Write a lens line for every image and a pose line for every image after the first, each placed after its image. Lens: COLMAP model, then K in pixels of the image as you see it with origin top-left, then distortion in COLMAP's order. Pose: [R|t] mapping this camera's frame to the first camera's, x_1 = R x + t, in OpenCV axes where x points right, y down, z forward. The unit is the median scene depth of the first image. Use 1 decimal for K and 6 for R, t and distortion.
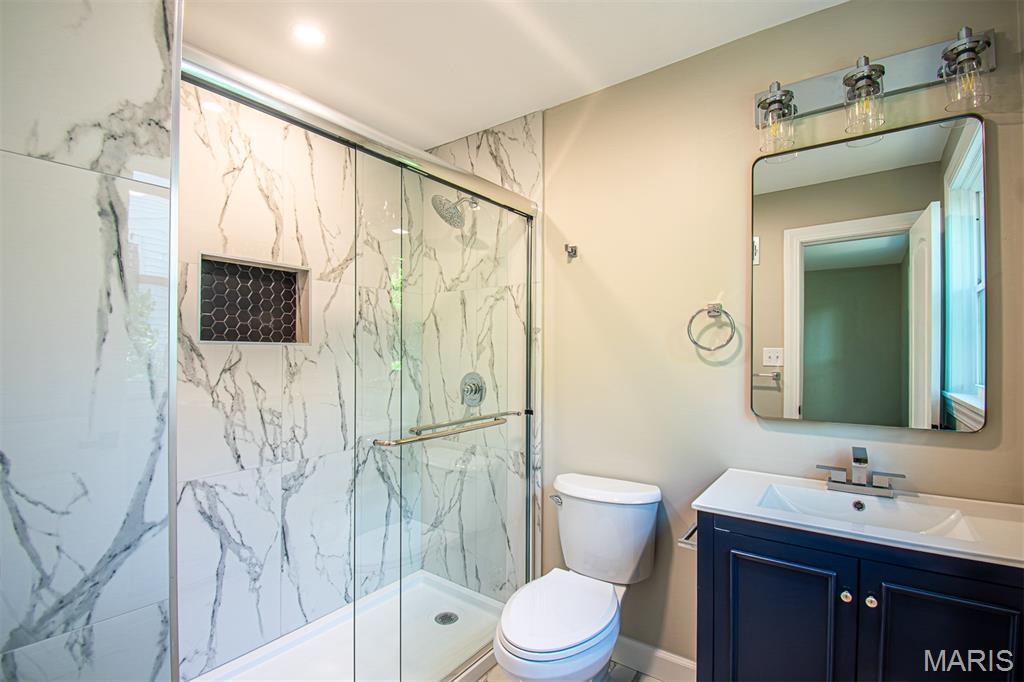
lens RADIAL K [[468.5, 0, 517.5], [0, 468.5, 363.7], [0, 0, 1]] dist [0.000990, -0.019851]
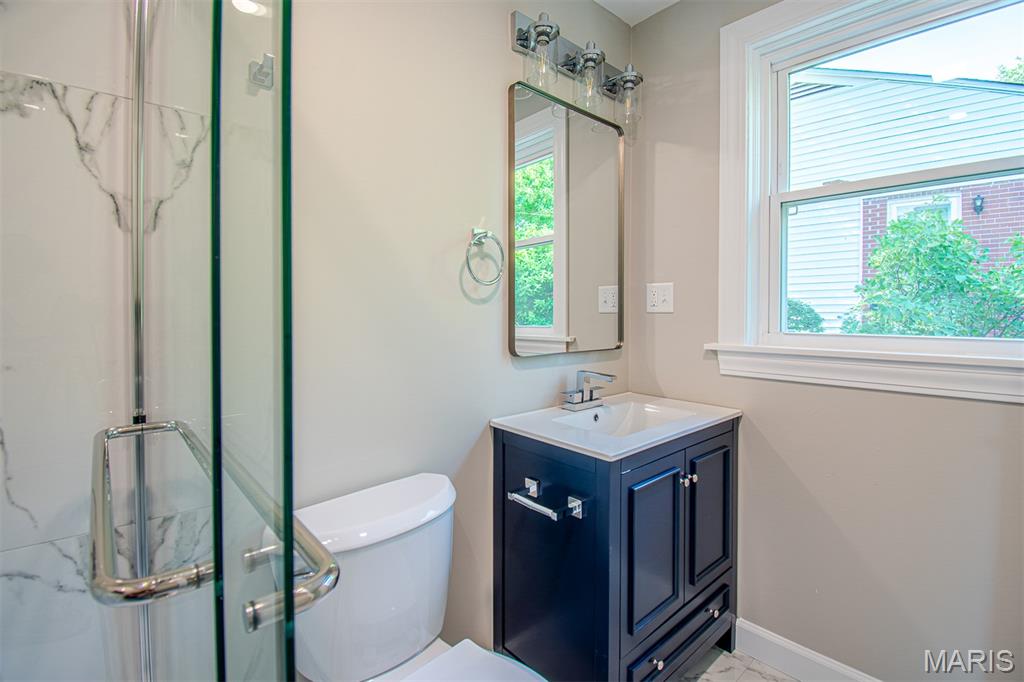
lens RADIAL K [[461.2, 0, 516.2], [0, 461.2, 339.6], [0, 0, 1]] dist [0.003302, -0.020561]
pose [[0.210334, -0.081294, 0.974244, -0.388447], [-0.007705, 0.996368, 0.084804, -0.002128], [-0.977599, -0.025344, 0.208944, 0.766615]]
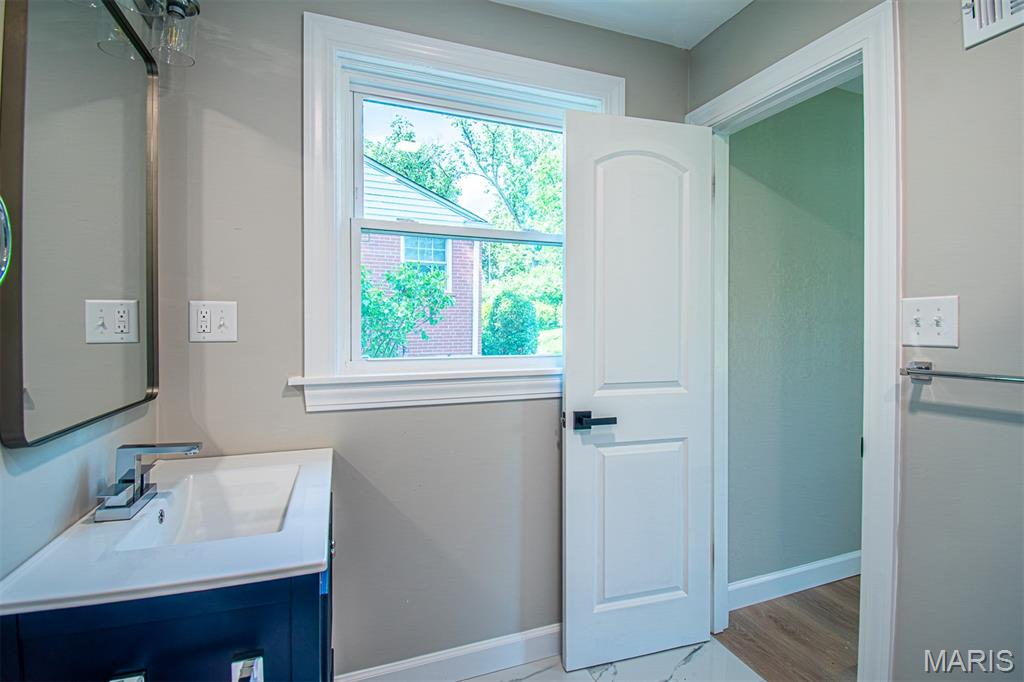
lens RADIAL K [[455.3, 0, 512.0], [0, 455.3, 341.0], [0, 0, 1]] dist [0.001633, -0.012603]
pose [[-0.832449, -0.018442, 0.553795, -0.101114], [-0.015981, 0.999829, 0.009274, 0.007990], [-0.553872, -0.001130, -0.832601, 1.035407]]
